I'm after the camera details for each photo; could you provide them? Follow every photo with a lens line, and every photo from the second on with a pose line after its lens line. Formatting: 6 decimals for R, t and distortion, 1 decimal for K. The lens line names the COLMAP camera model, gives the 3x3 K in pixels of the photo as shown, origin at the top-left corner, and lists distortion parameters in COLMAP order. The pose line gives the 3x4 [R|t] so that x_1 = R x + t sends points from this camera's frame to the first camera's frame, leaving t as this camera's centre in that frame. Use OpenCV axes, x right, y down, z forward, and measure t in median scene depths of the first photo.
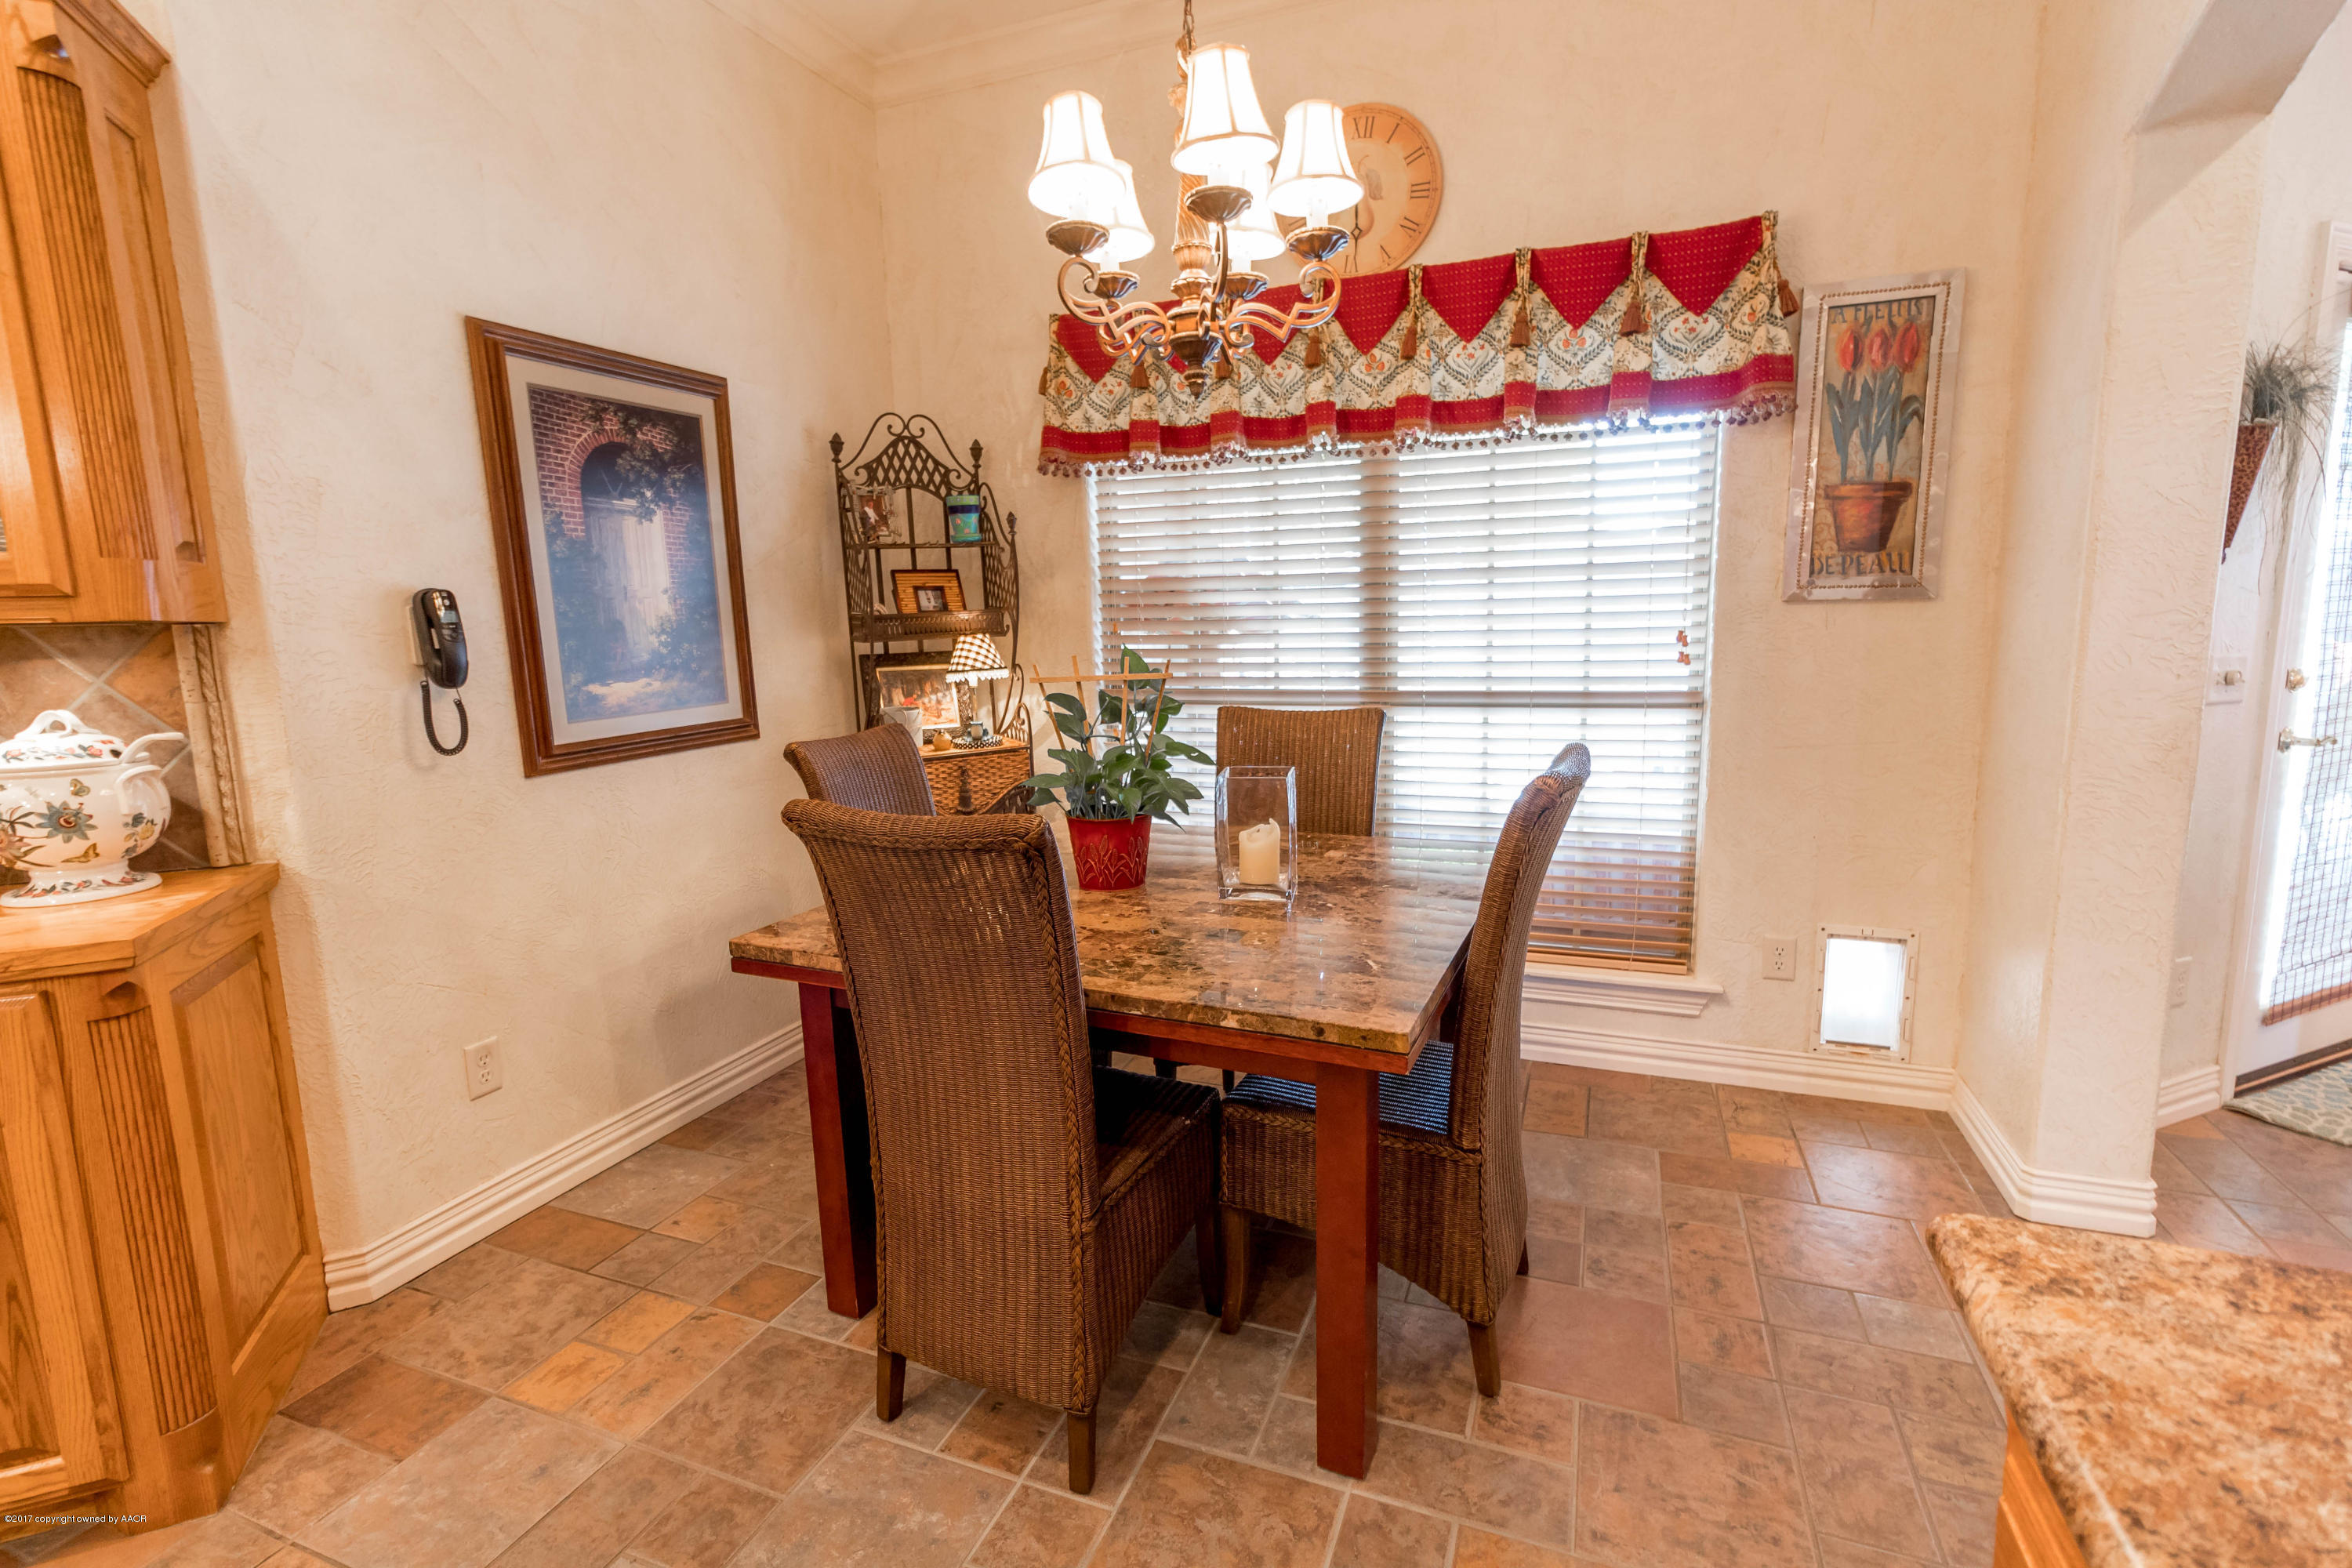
lens RADIAL K [[1085.6, 0, 1167.4], [0, 1085.6, 781.9], [0, 0, 1]] dist [0.000300, 0.001374]
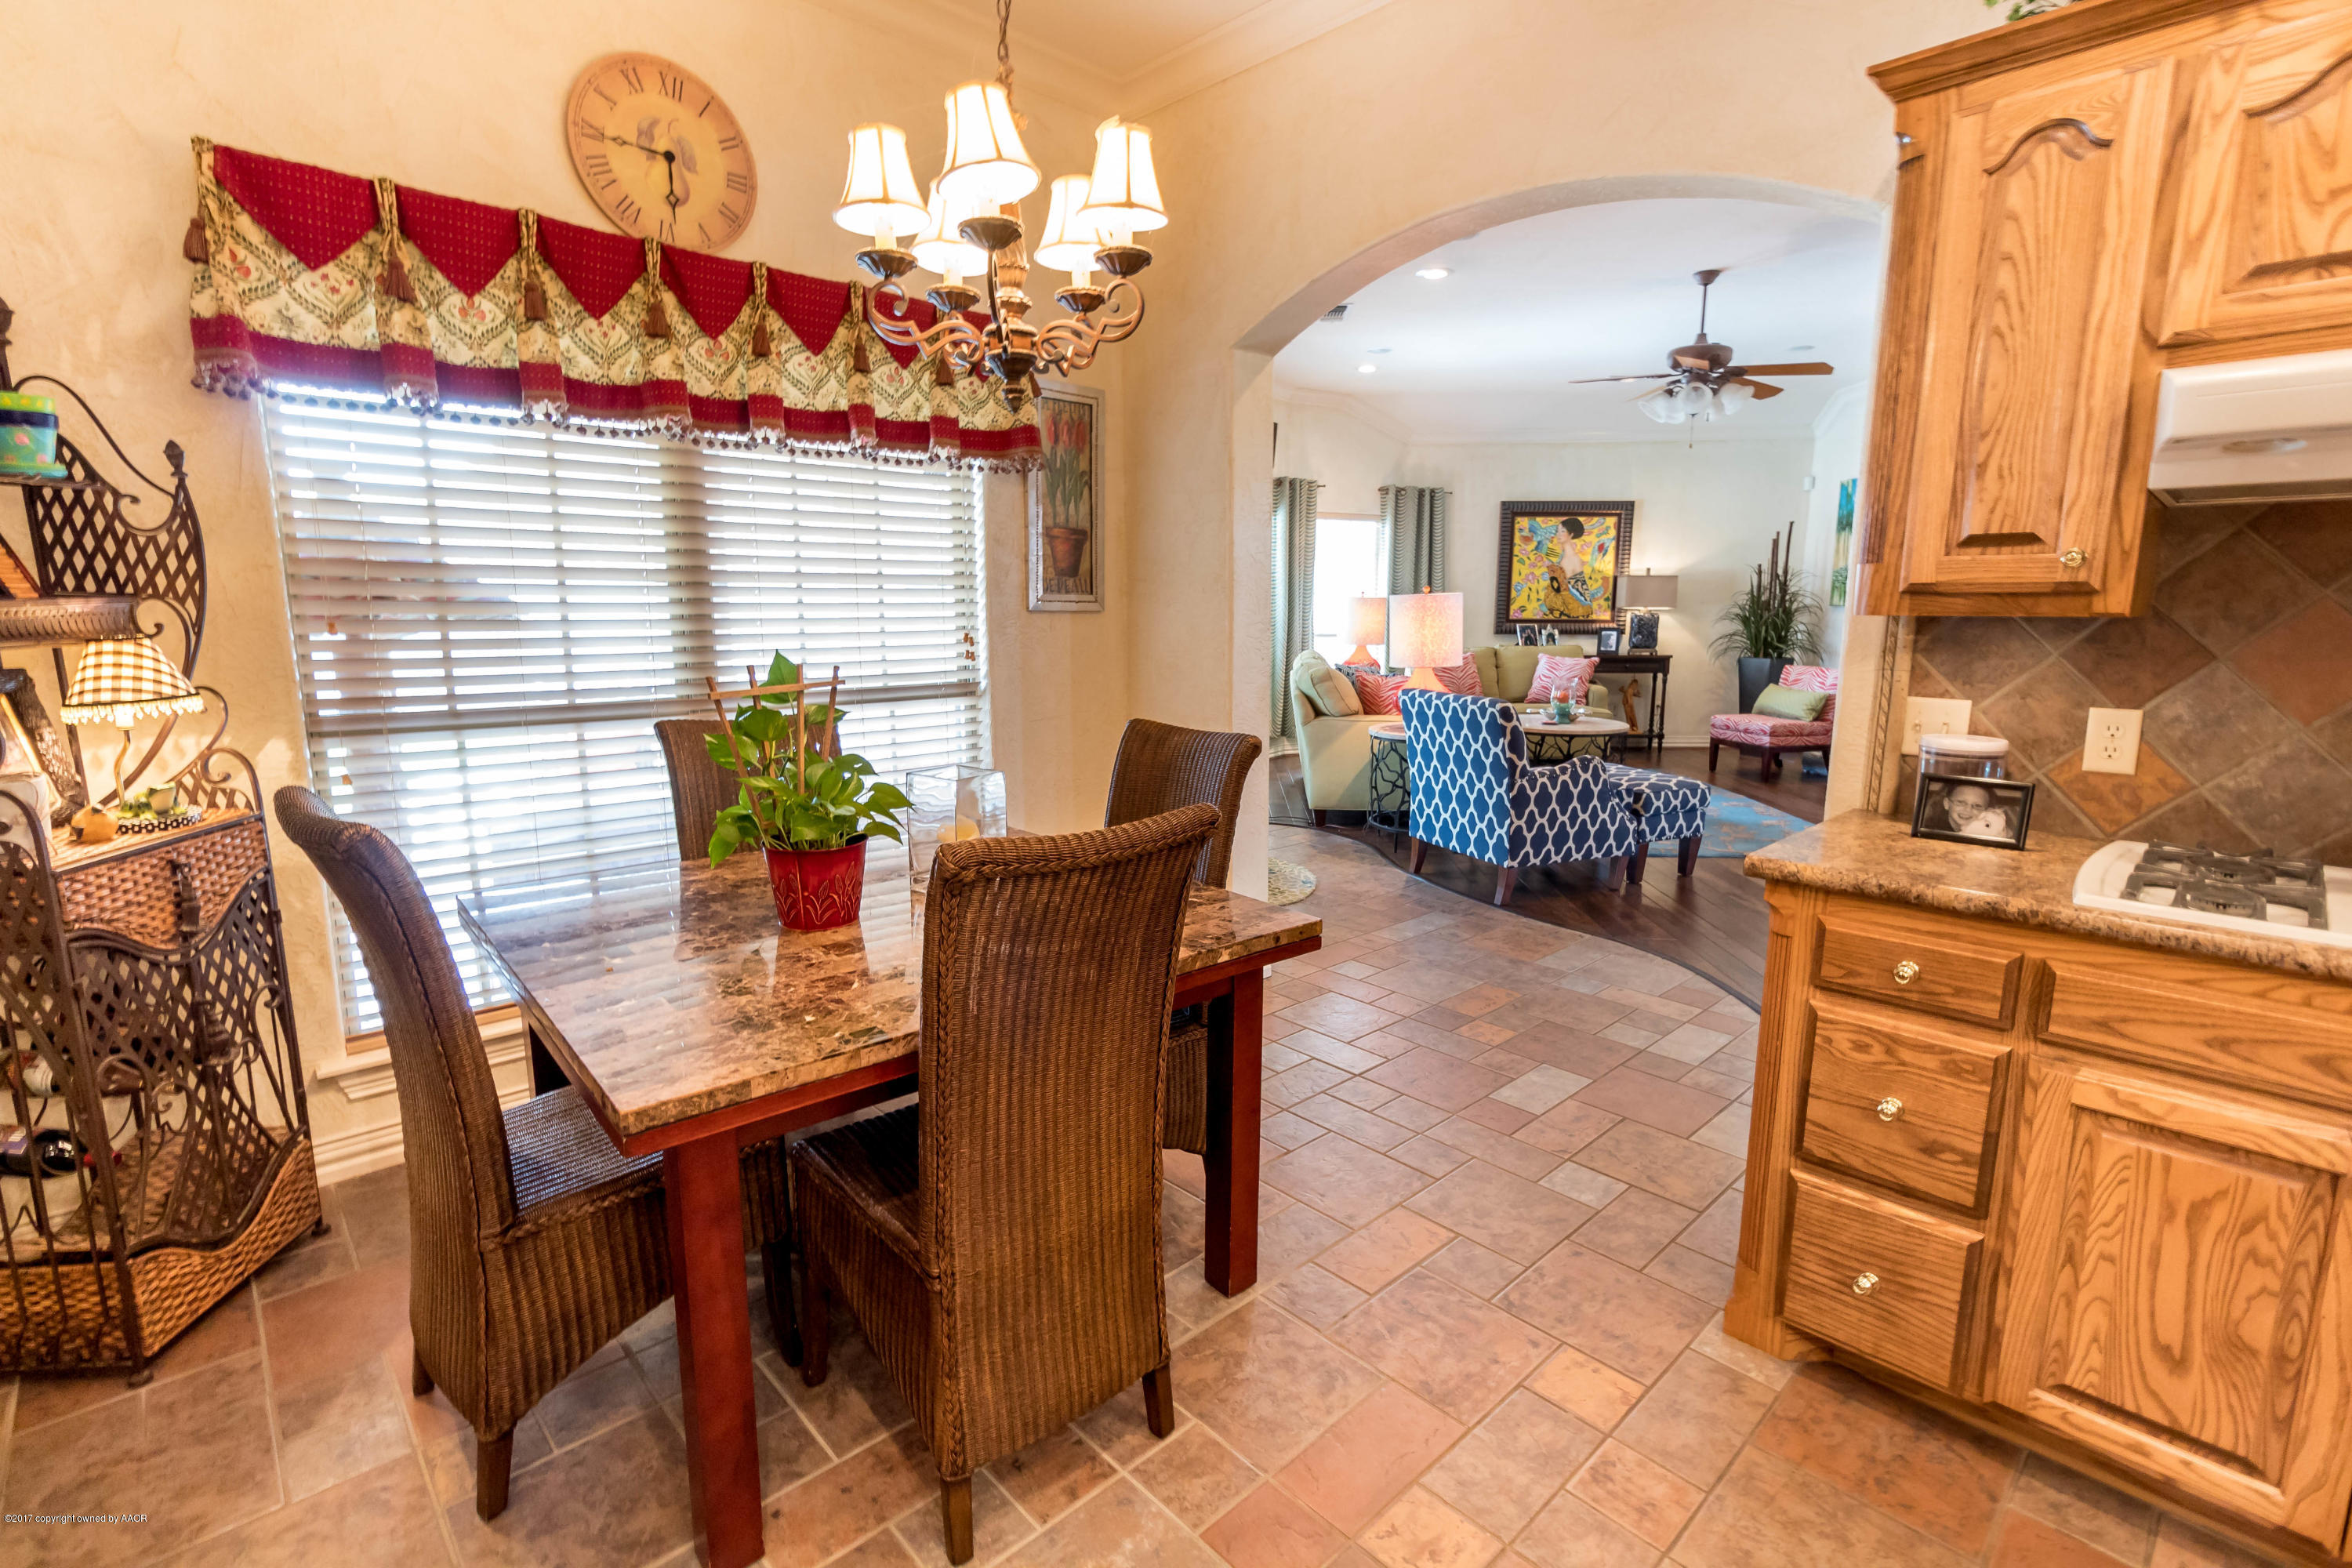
lens RADIAL K [[1085.6, 0, 1172.4], [0, 1085.6, 782.4], [0, 0, 1]] dist [0.000300, 0.001374]
pose [[0.420451, -0.124234, 0.898769, -0.550979], [0.125440, 0.989028, 0.078028, -0.038921], [-0.898602, 0.079935, 0.431422, 0.273457]]
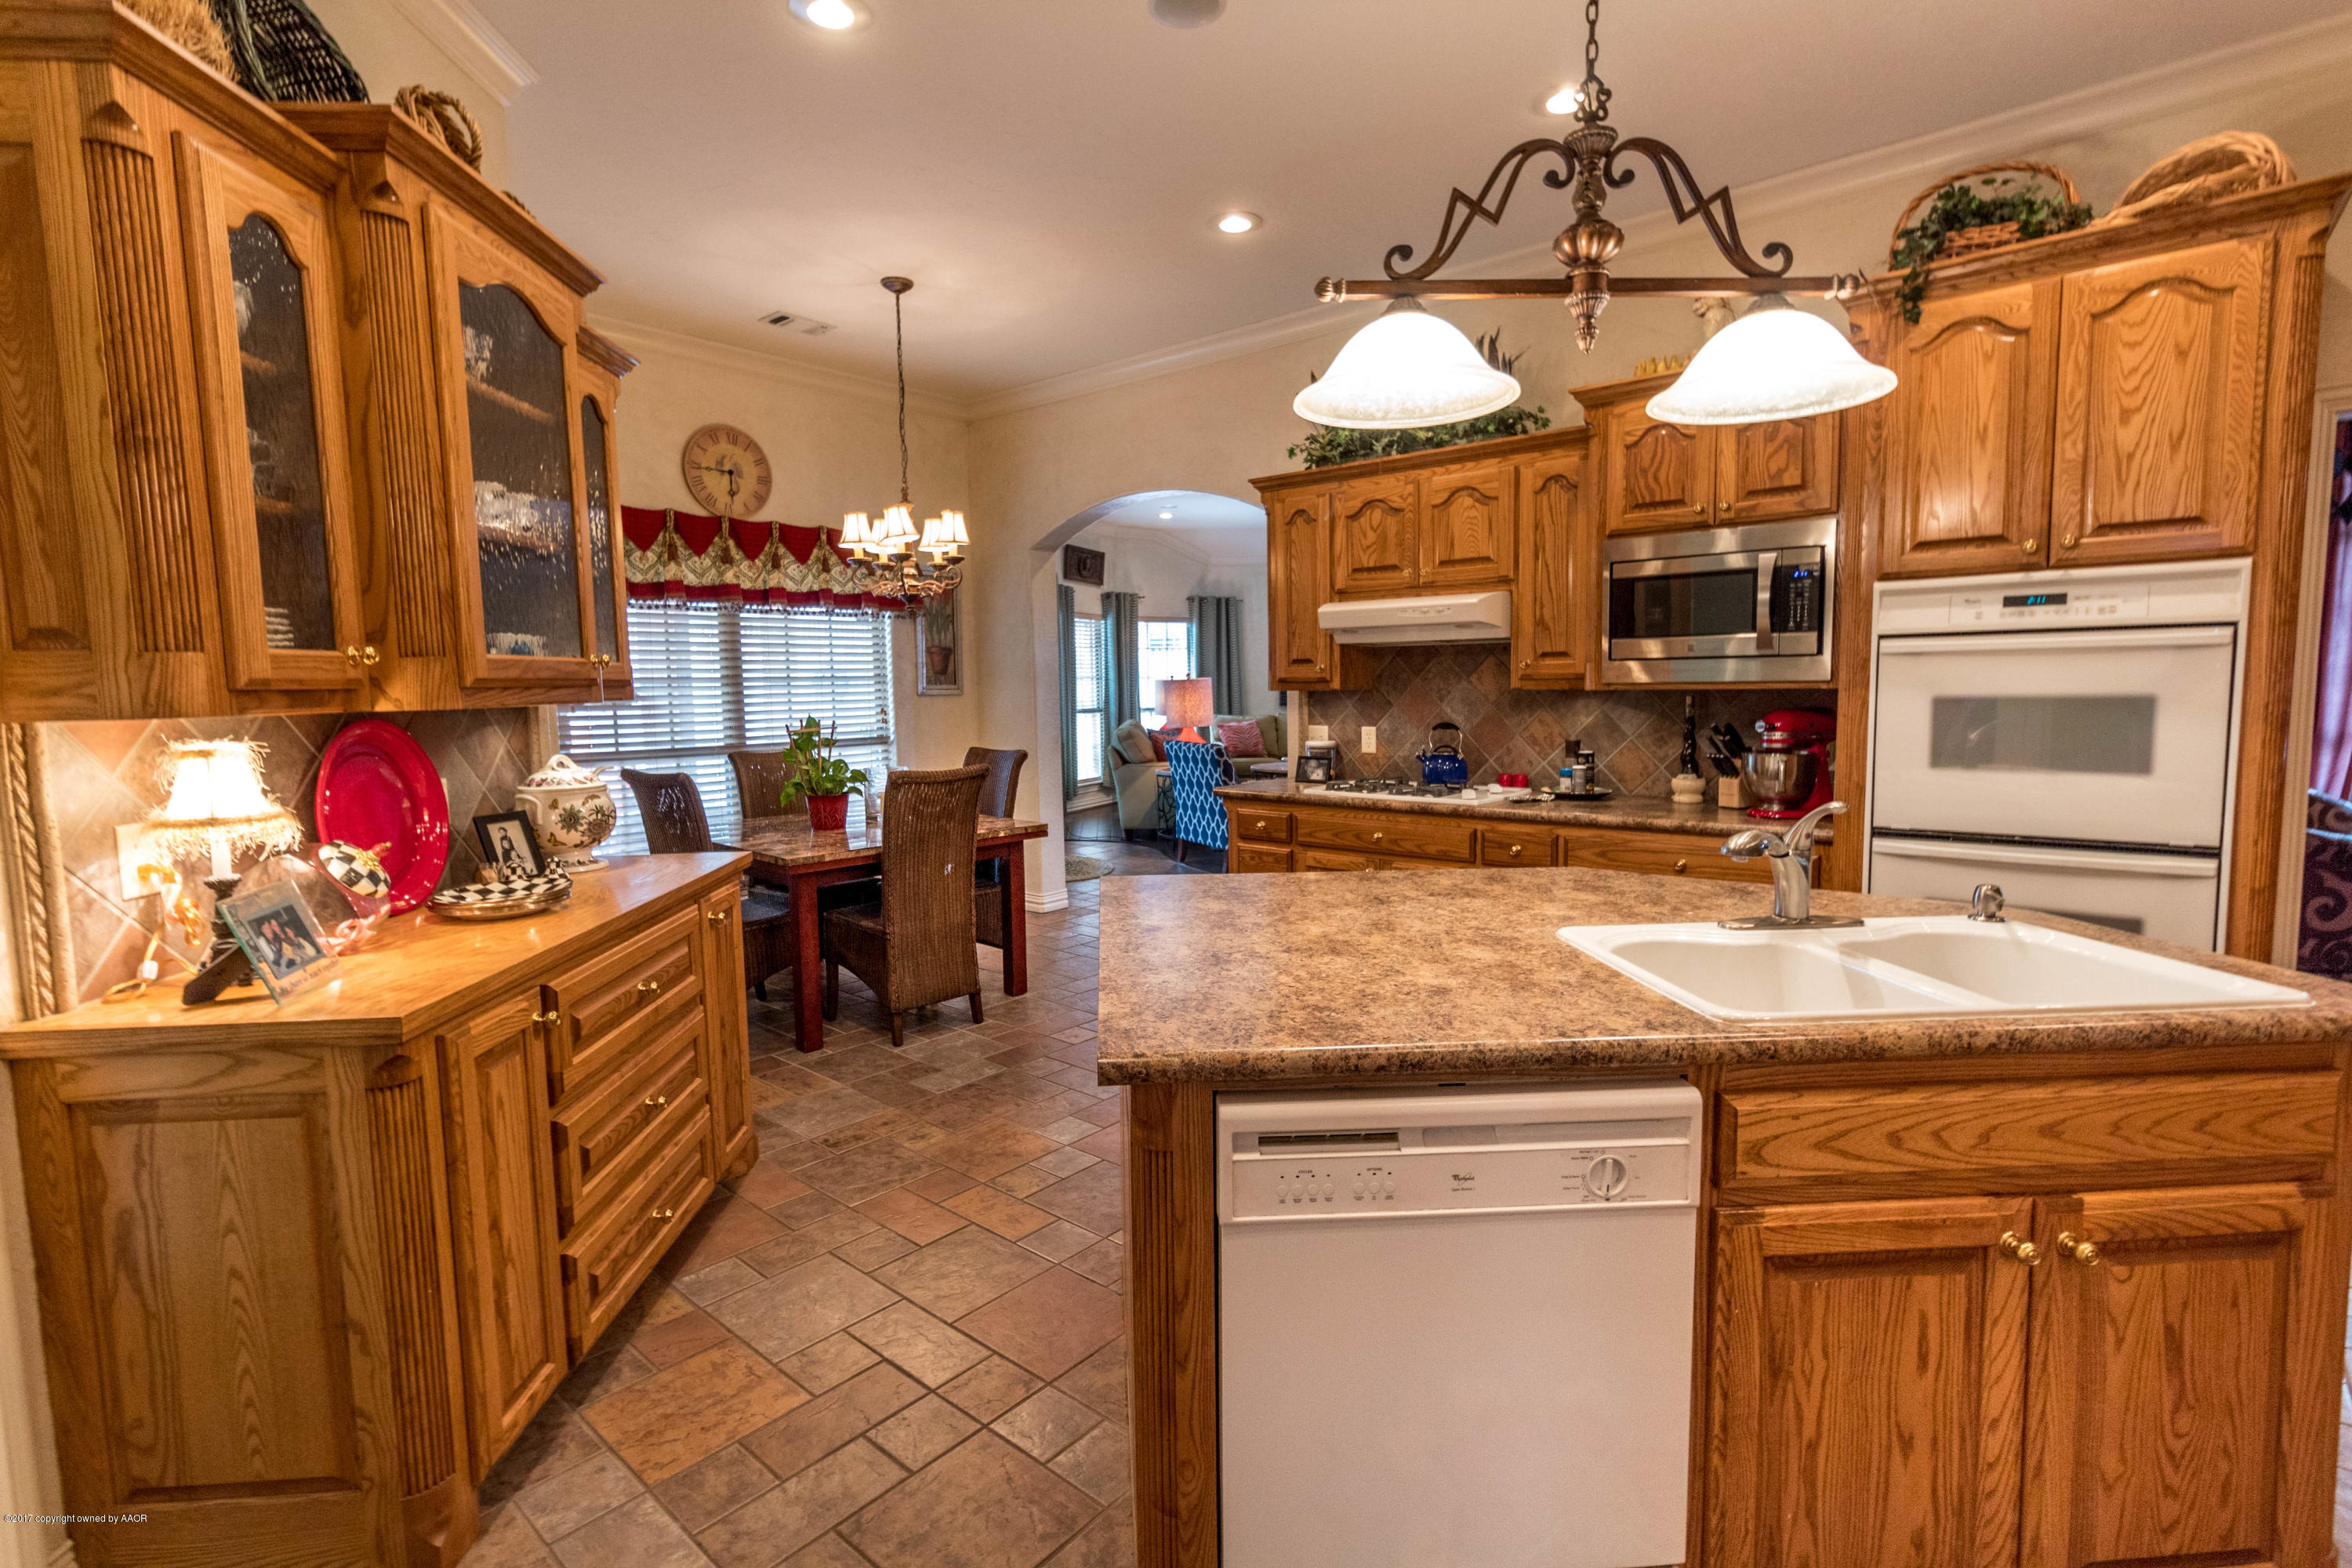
lens RADIAL K [[1085.6, 0, 1178.4], [0, 1085.6, 778.2], [0, 0, 1]] dist [0.000300, 0.001374]
pose [[0.322993, -0.065186, 0.944154, -1.375363], [0.150107, 0.988525, 0.016899, 0.049702], [-0.934421, 0.136266, 0.329072, -0.239266]]
